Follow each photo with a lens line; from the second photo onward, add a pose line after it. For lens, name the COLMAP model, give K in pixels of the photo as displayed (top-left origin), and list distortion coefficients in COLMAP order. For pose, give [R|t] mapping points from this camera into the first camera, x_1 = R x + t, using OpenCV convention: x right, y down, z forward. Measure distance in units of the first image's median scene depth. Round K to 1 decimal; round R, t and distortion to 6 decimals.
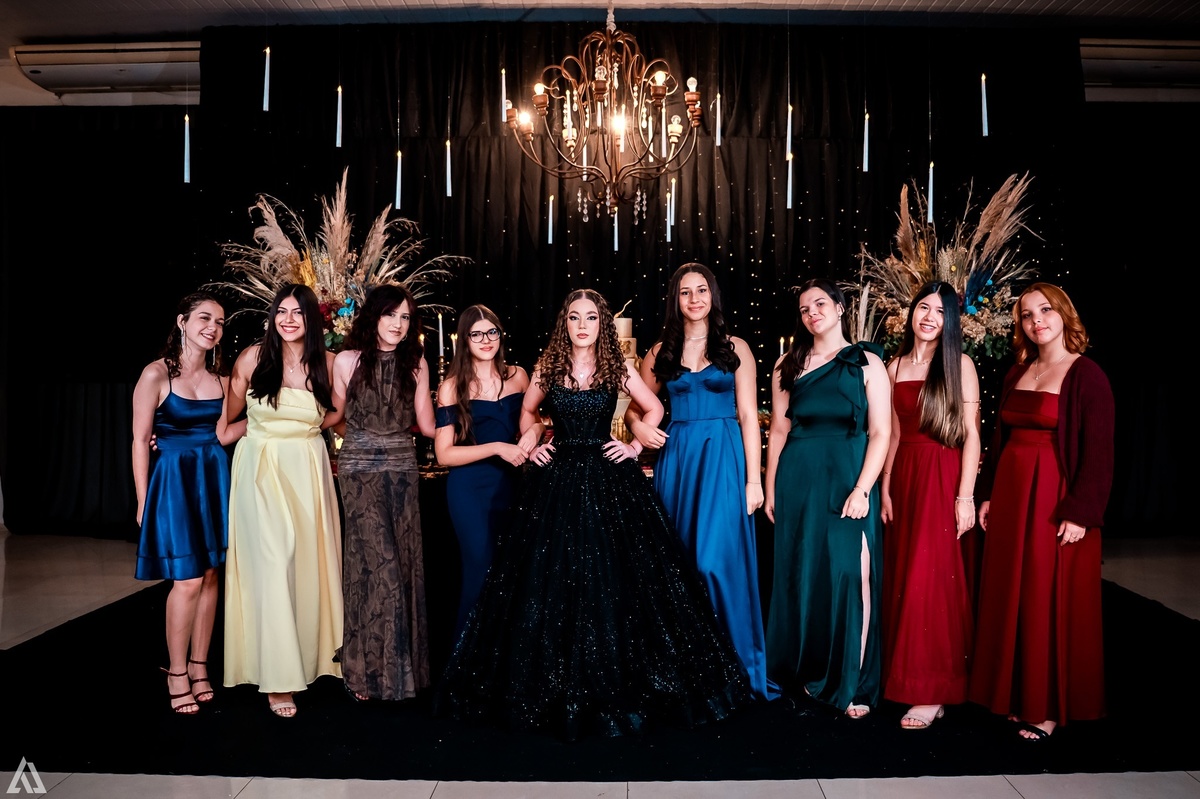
lens RADIAL K [[1006.5, 0, 628.4], [0, 1006.5, 407.9], [0, 0, 1]] dist [-0.109714, 0.003065]
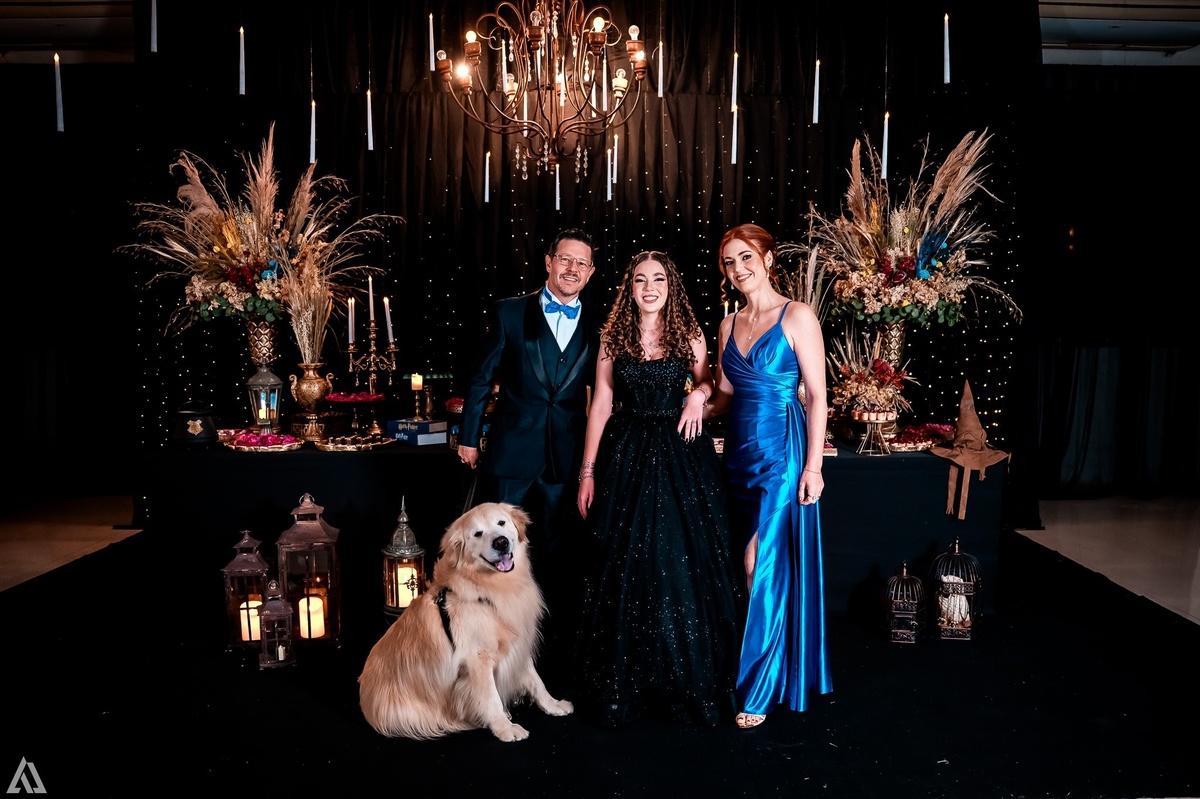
lens RADIAL K [[914.2, 0, 604.9], [0, 914.2, 438.8], [0, 0, 1]] dist [-0.145086, 0.107621]
pose [[0.999981, 0.002817, 0.005548, 0.032660], [-0.003286, 0.996262, 0.086321, -0.013713], [-0.005284, -0.086337, 0.996252, 0.123490]]
